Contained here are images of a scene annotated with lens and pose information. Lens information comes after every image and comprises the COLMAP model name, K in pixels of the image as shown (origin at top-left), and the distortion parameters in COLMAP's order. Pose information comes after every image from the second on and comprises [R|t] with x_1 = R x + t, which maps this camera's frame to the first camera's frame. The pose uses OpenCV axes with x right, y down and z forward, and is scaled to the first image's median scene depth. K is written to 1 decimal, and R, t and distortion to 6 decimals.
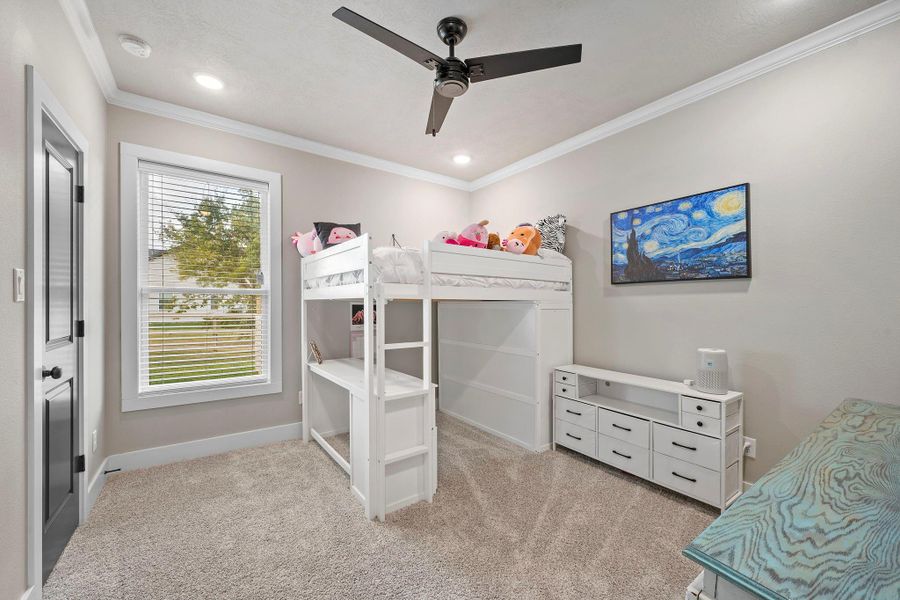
lens RADIAL K [[349.0, 0, 449.9], [0, 349.0, 302.6], [0, 0, 1]] dist [-0.003924, -0.000156]
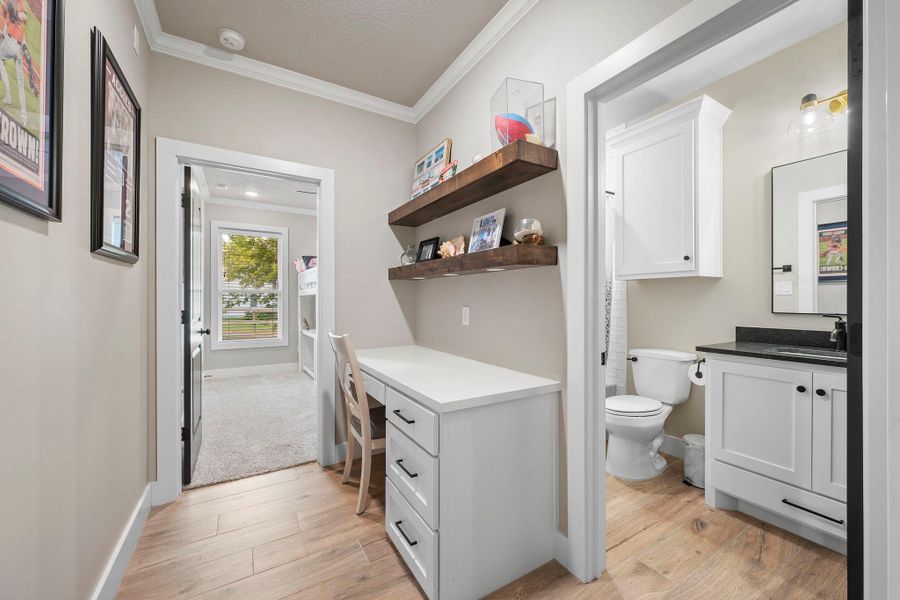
lens RADIAL K [[349.0, 0, 450.0], [0, 349.0, 298.8], [0, 0, 1]] dist [-0.003924, -0.000156]
pose [[0.996666, -0.001461, -0.081577, 0.523618], [0.000908, 0.999976, -0.006824, 0.021783], [0.081585, 0.006727, 0.996644, -0.774183]]
